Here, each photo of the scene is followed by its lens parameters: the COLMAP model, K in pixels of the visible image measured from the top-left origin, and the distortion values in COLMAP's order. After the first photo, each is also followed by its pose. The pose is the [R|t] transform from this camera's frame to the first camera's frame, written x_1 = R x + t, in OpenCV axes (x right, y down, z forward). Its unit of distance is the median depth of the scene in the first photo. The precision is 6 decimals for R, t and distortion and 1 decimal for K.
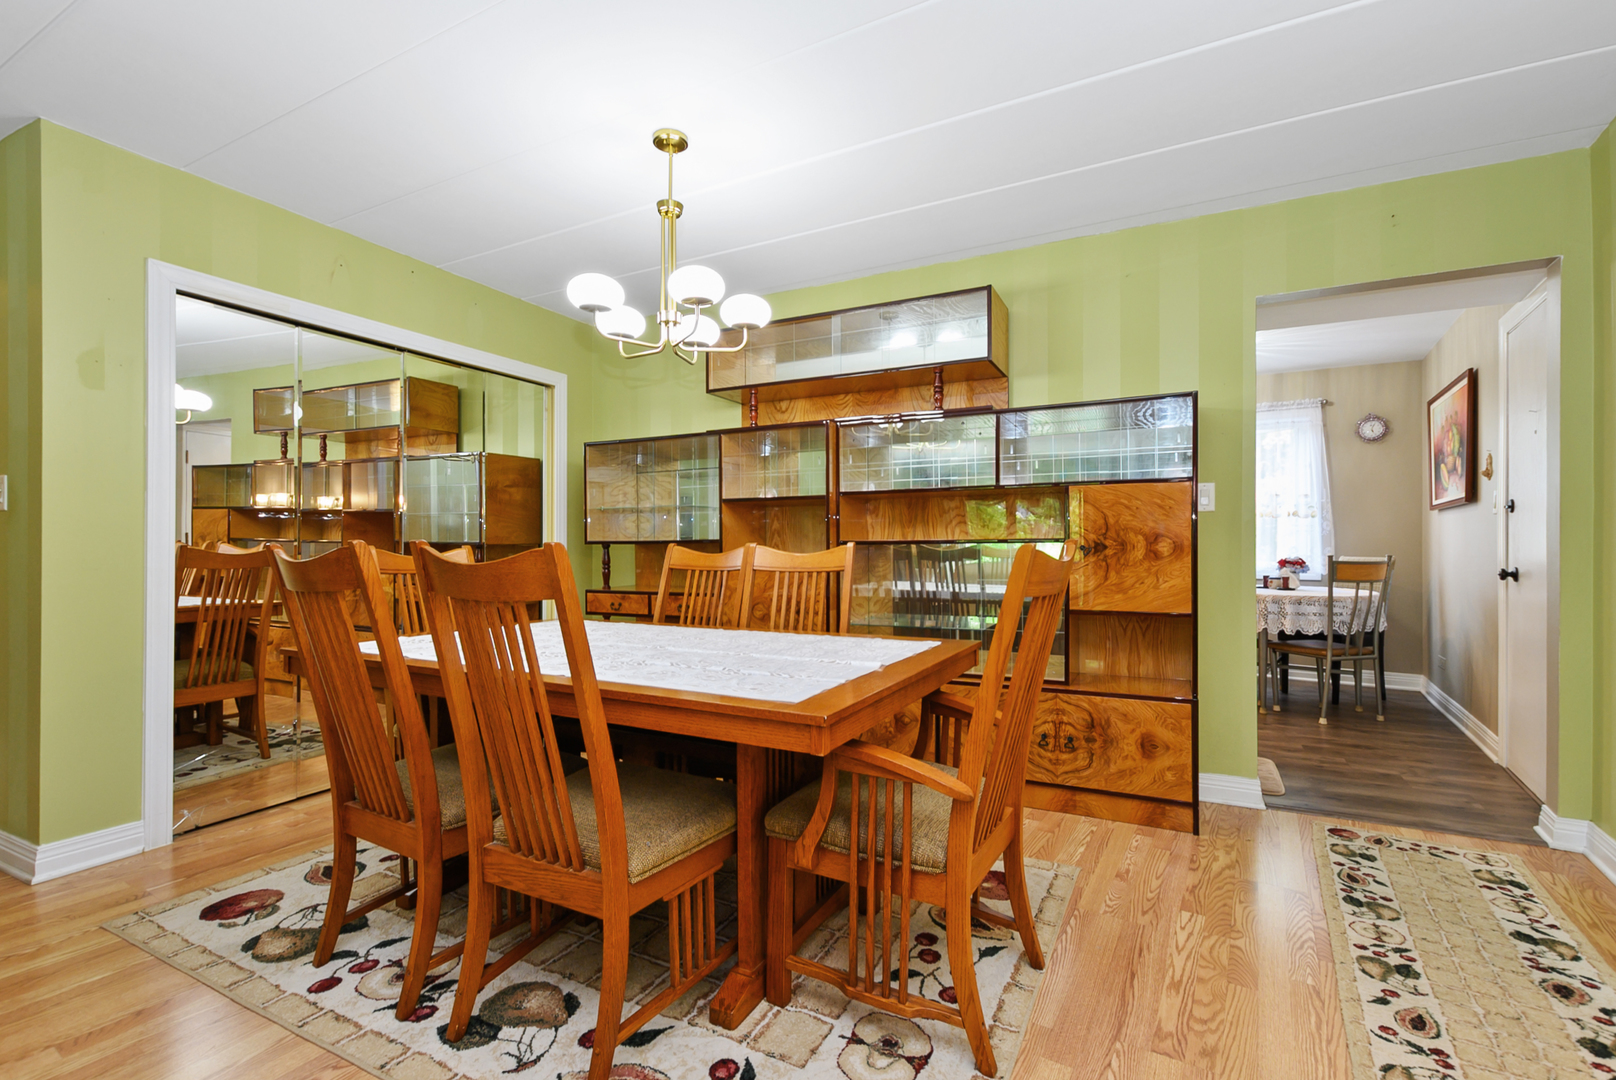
lens RADIAL K [[725.3, 0, 807.7], [0, 725.3, 544.7], [0, 0, 1]] dist [0.008700, -0.005253]
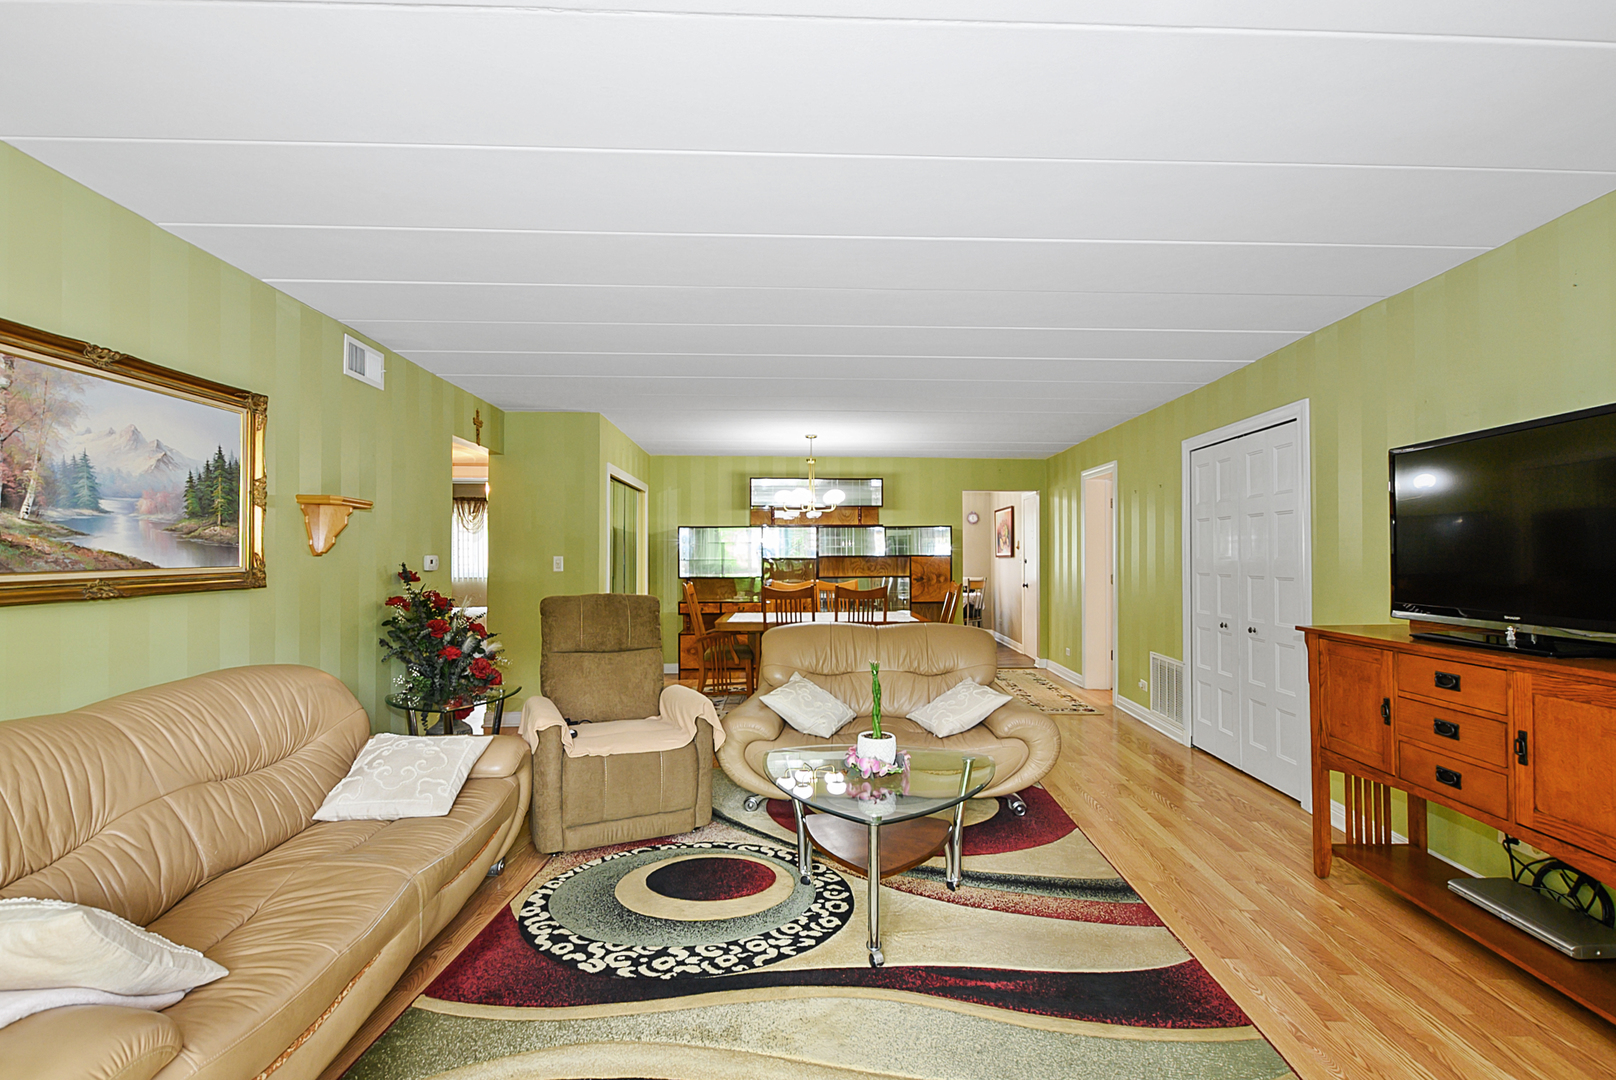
lens RADIAL K [[725.3, 0, 816.2], [0, 725.3, 539.9], [0, 0, 1]] dist [0.008700, -0.005253]
pose [[0.866597, 0.013839, 0.498817, -0.972801], [-0.003829, 0.999770, -0.021086, -0.062446], [-0.498994, 0.016363, 0.866451, -0.881526]]
